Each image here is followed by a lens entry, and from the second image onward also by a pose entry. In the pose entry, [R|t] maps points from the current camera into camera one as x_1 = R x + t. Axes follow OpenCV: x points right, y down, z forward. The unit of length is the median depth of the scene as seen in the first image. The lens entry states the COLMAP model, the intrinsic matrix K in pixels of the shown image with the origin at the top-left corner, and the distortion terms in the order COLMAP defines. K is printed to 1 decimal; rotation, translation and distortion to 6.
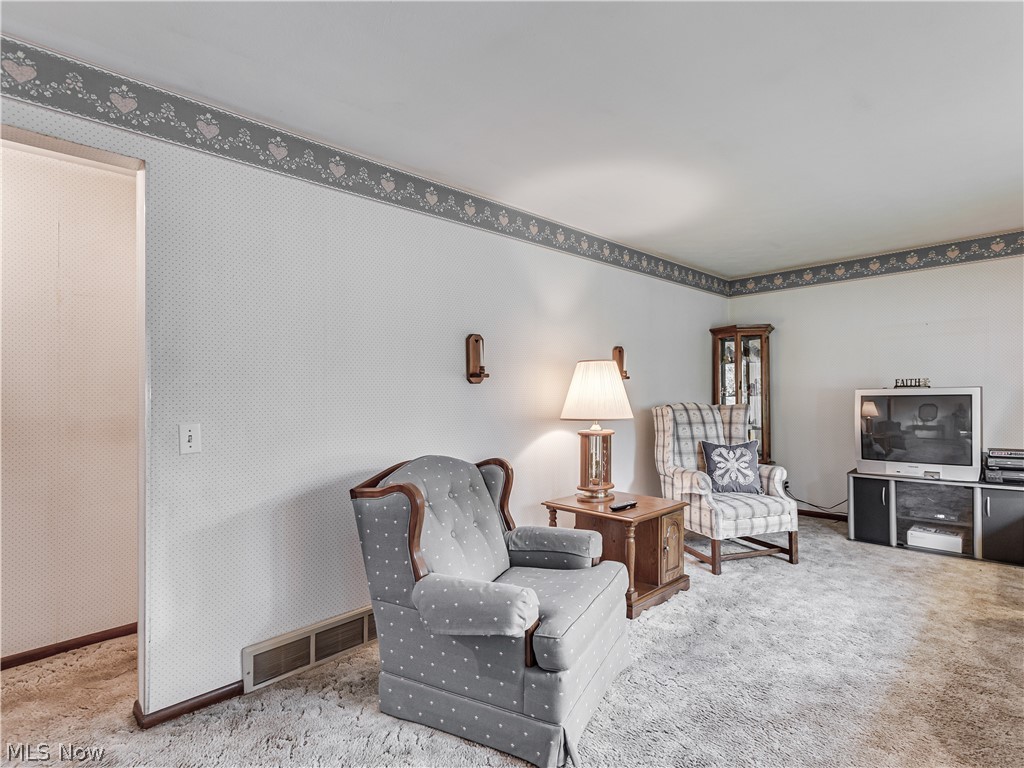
lens RADIAL K [[503.2, 0, 497.2], [0, 503.2, 399.6], [0, 0, 1]] dist [0.002117, -0.000277]
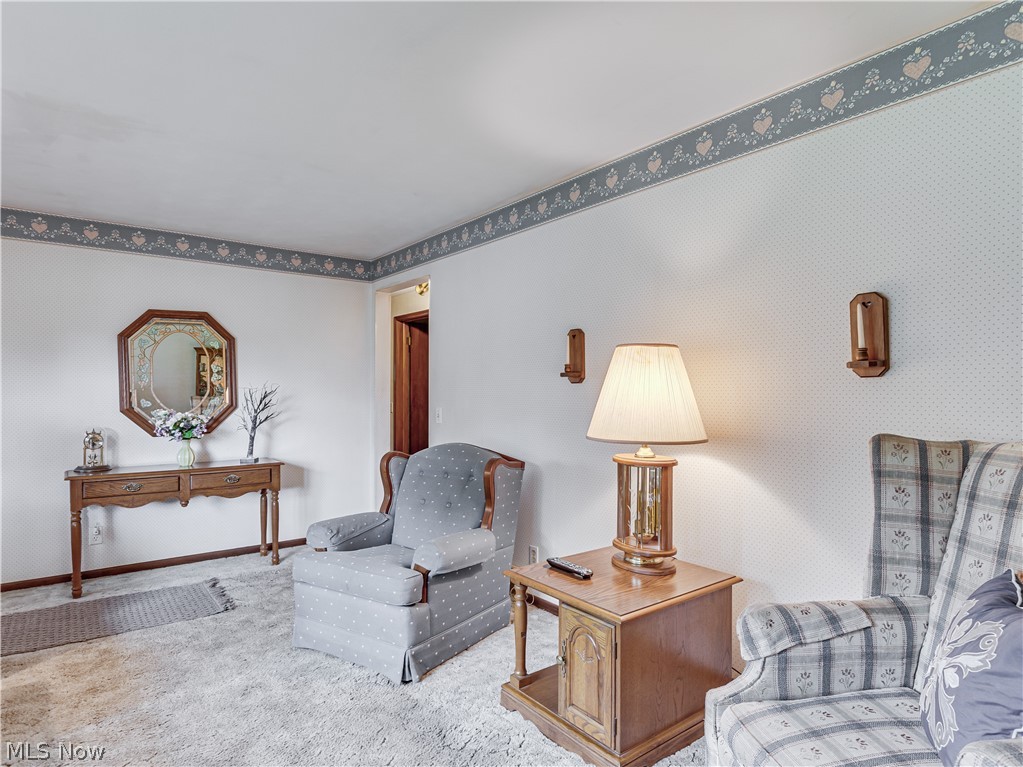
lens RADIAL K [[600.5, 0, 490.8], [0, 600.5, 383.5], [0, 0, 1]] dist [-0.002211, 0.000094]
pose [[-0.101185, -0.007832, -0.994837, 0.831857], [-0.013286, 0.999890, -0.006520, -0.021708], [0.994779, 0.012558, -0.101278, 0.770868]]
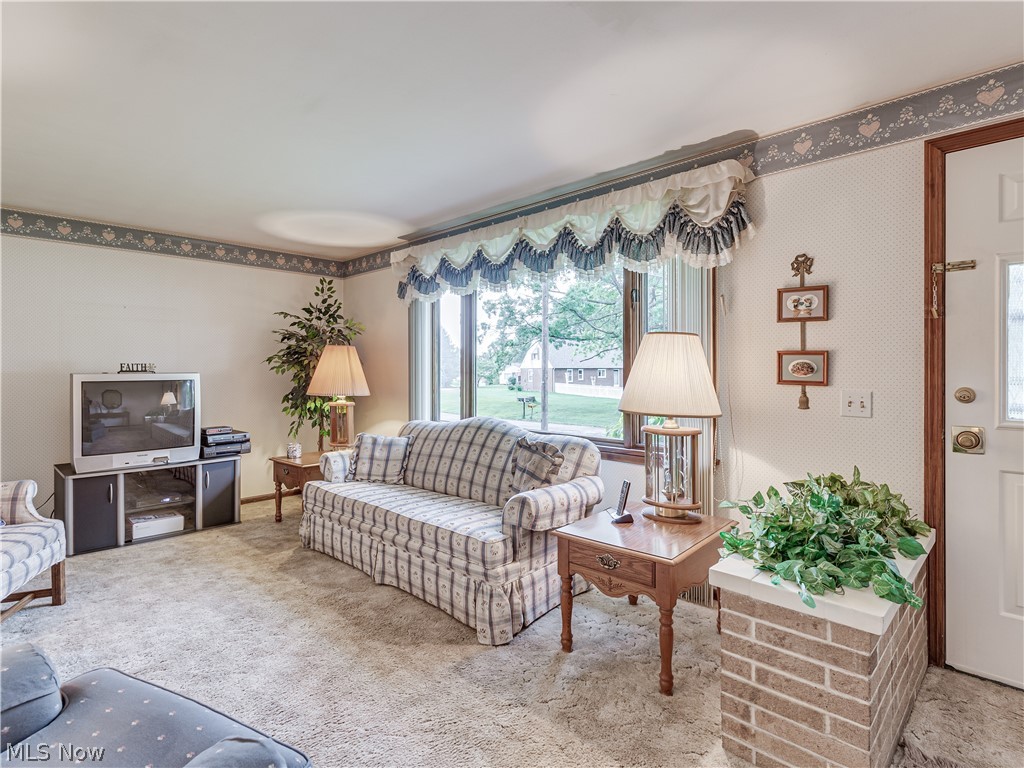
lens RADIAL K [[526.5, 0, 538.7], [0, 526.5, 378.9], [0, 0, 1]] dist [-0.001266, -0.000923]
pose [[-0.048249, 0.003290, 0.998830, -0.229109], [0.015081, 0.999883, -0.002565, 0.001946], [-0.998721, 0.014939, -0.048293, 0.318345]]
